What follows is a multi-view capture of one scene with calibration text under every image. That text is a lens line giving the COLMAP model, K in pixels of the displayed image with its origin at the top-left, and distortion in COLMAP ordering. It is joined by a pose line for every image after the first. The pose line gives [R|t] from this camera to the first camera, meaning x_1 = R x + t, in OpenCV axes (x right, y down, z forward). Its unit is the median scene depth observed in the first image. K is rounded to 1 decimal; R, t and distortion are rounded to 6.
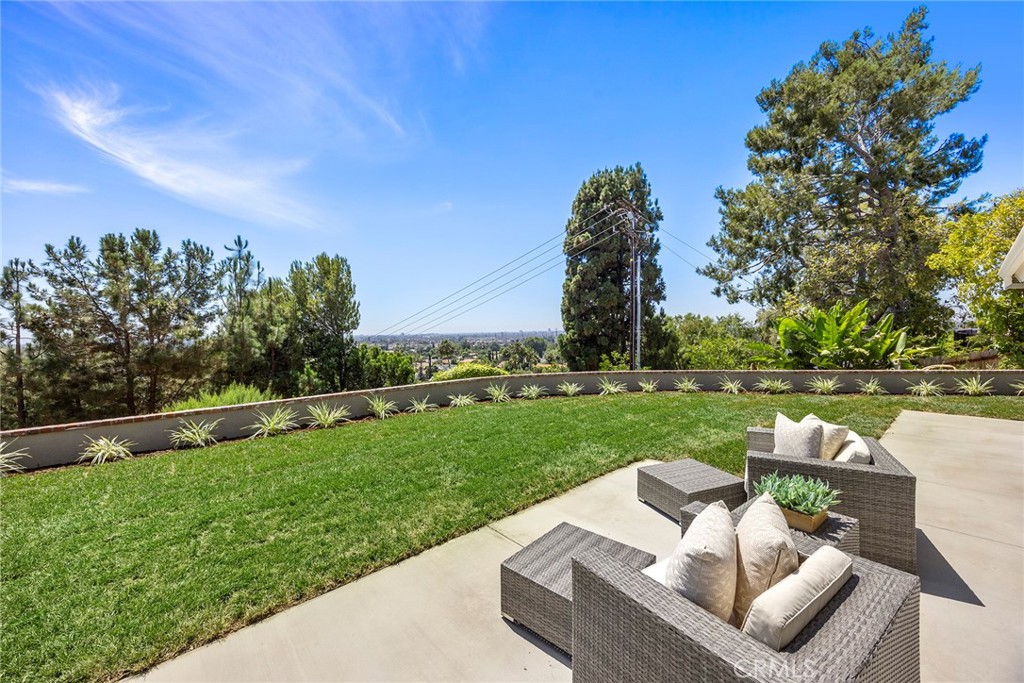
lens RADIAL K [[408.5, 0, 507.7], [0, 408.5, 342.6], [0, 0, 1]] dist [0.001700, 0.000329]
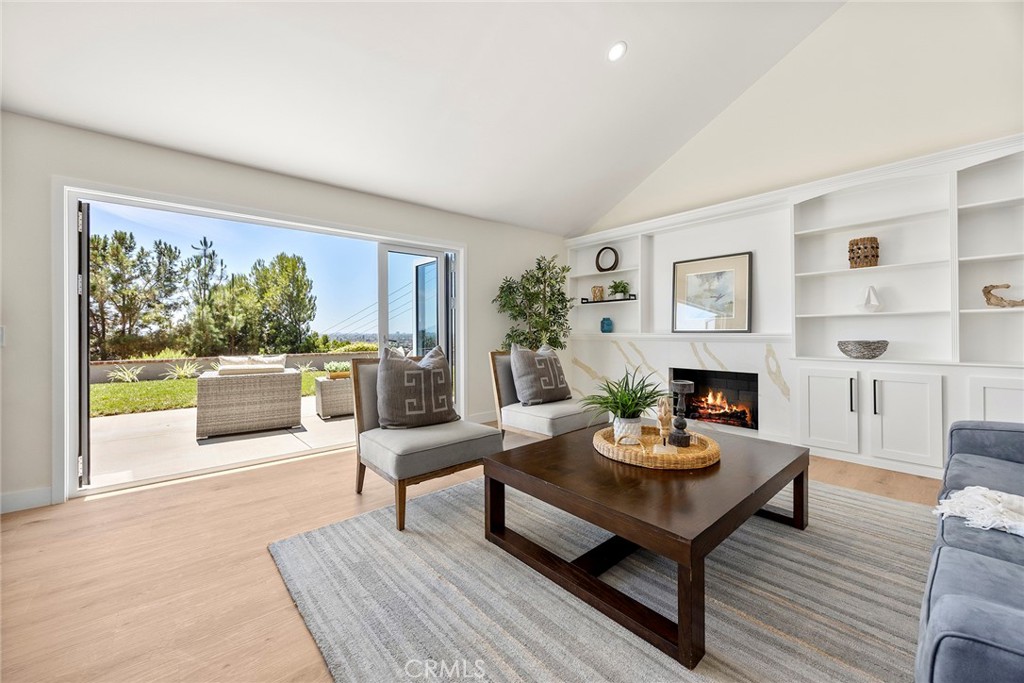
lens RADIAL K [[408.5, 0, 494.9], [0, 408.5, 328.2], [0, 0, 1]] dist [0.001700, 0.000329]
pose [[0.999864, 0.015909, -0.004355, 0.189964], [-0.016051, 0.999267, -0.034741, 0.026482], [0.003799, 0.034806, 0.999387, -0.160979]]
